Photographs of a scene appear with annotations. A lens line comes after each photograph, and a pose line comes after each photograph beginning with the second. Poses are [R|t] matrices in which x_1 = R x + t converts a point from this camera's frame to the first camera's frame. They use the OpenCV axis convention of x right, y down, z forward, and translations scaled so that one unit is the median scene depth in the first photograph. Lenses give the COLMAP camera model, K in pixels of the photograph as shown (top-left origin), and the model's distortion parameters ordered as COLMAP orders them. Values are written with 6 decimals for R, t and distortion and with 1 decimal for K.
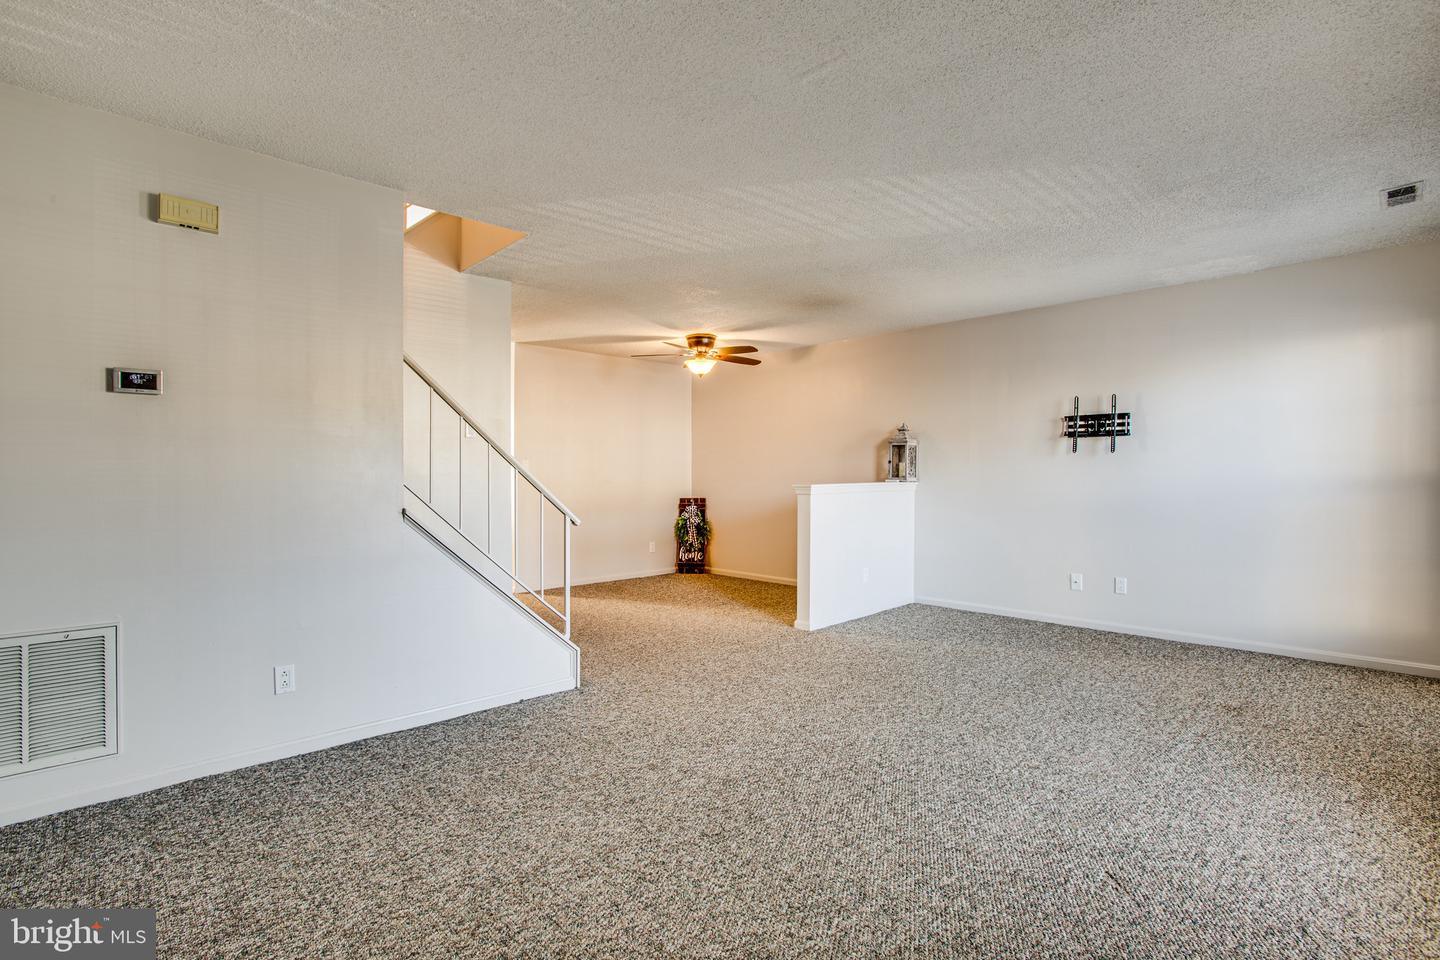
lens RADIAL K [[666.5, 0, 721.9], [0, 666.5, 488.1], [0, 0, 1]] dist [-0.081731, 0.025038]
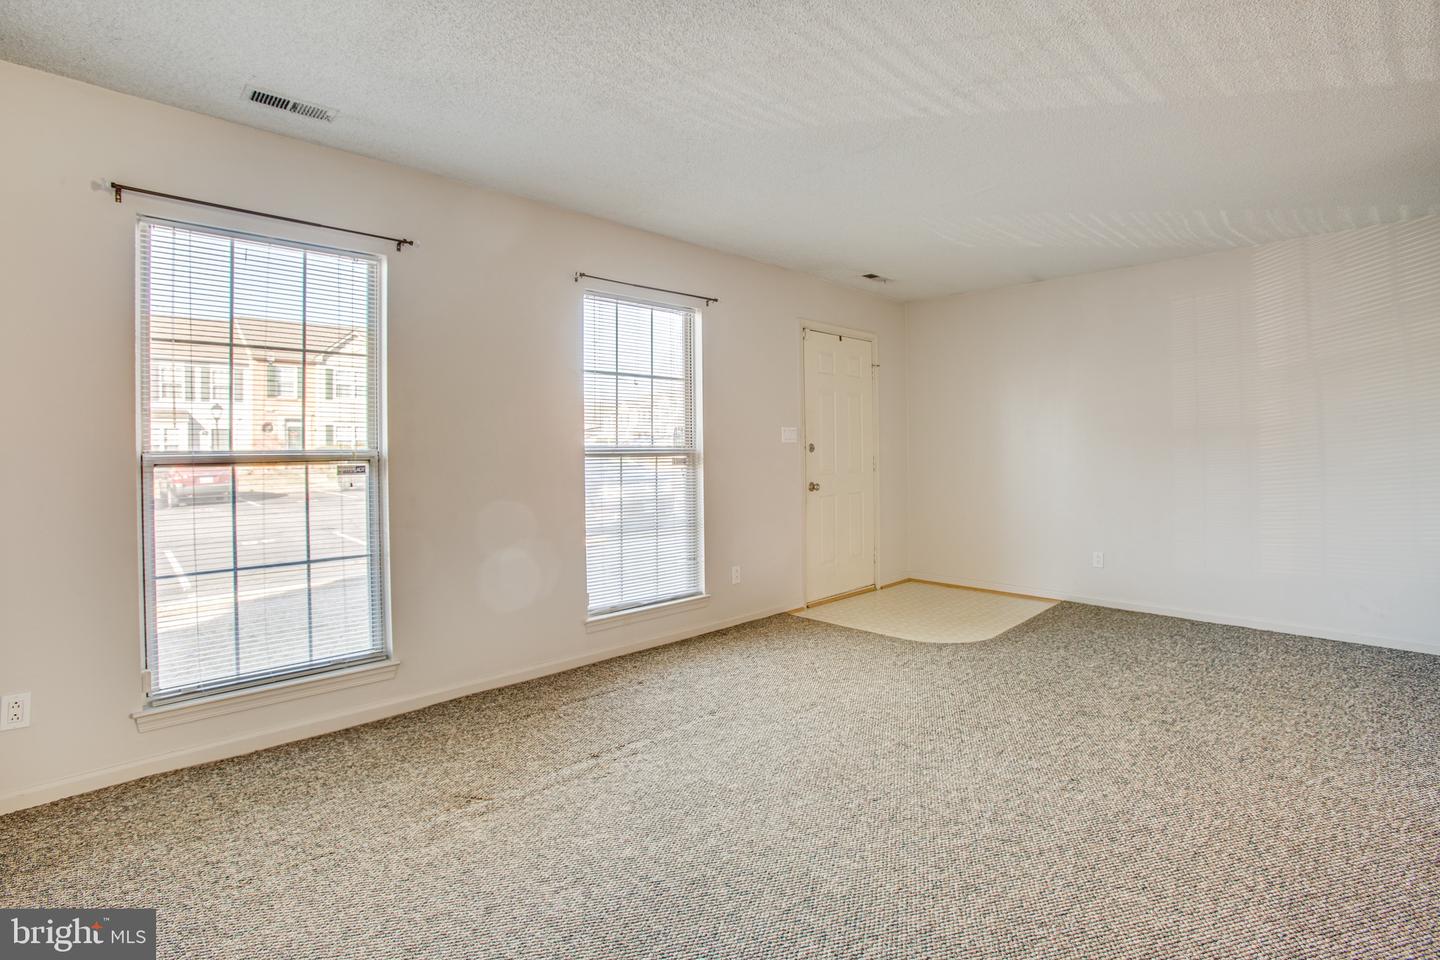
lens RADIAL K [[676.0, 0, 734.4], [0, 676.0, 449.8], [0, 0, 1]] dist [-0.037365, 0.000586]
pose [[-0.999590, 0.009612, -0.026980, 0.206460], [0.008952, 0.999661, 0.024452, -0.018211], [0.027206, 0.024201, -0.999337, 0.674514]]
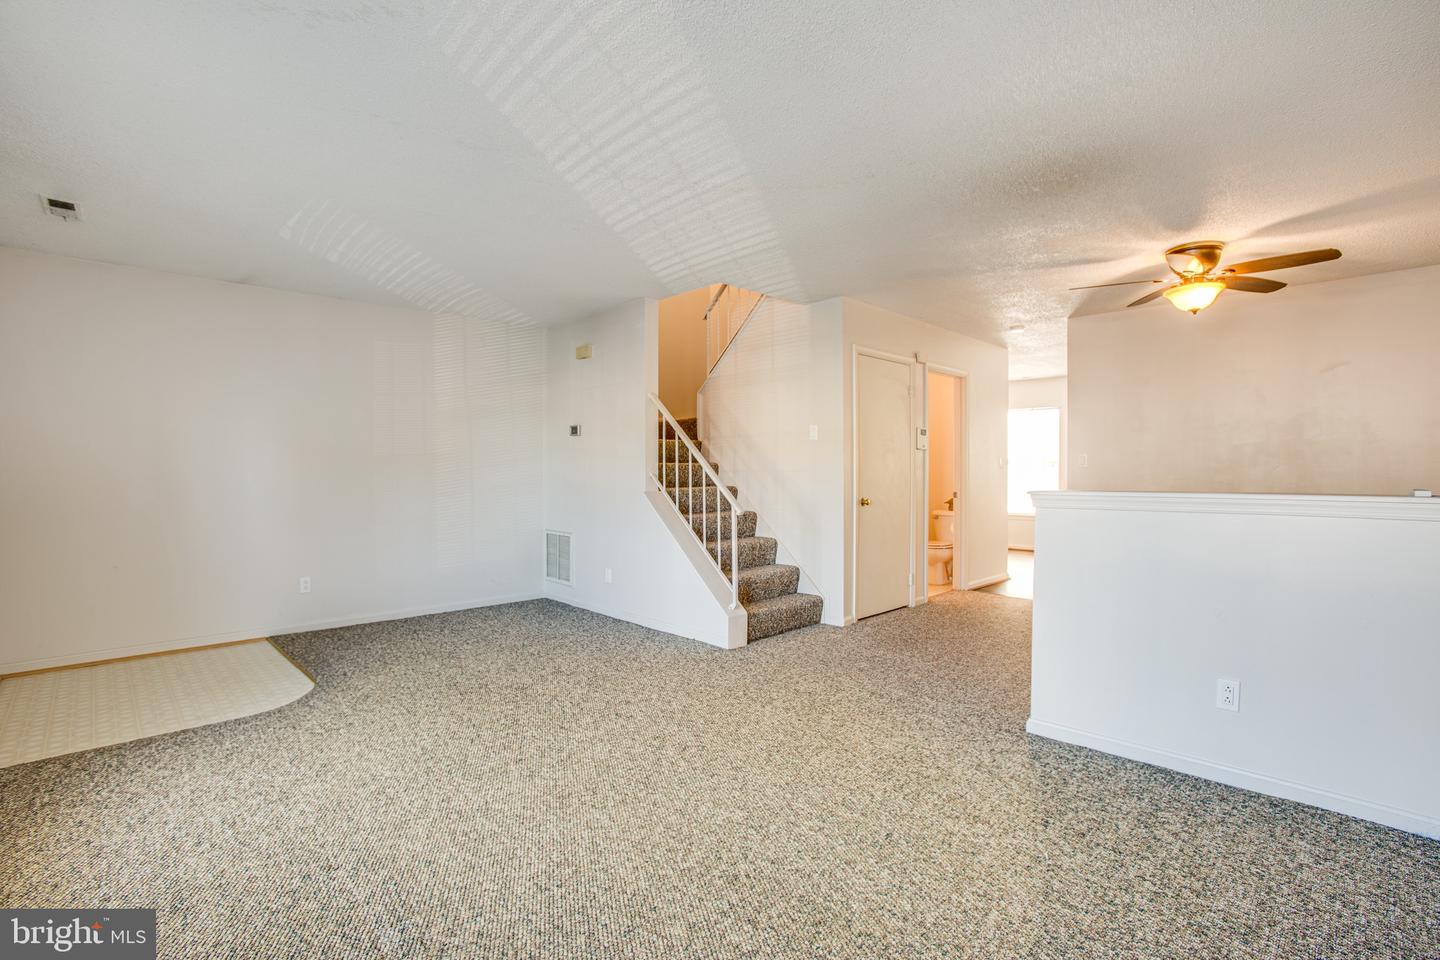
lens RADIAL K [[666.5, 0, 721.9], [0, 666.5, 488.1], [0, 0, 1]] dist [-0.081731, 0.025038]
pose [[0.010313, 0.033692, -0.999379, 0.445868], [-0.018649, 0.999265, 0.033495, -0.014084], [0.999773, 0.018292, 0.010934, 0.441468]]
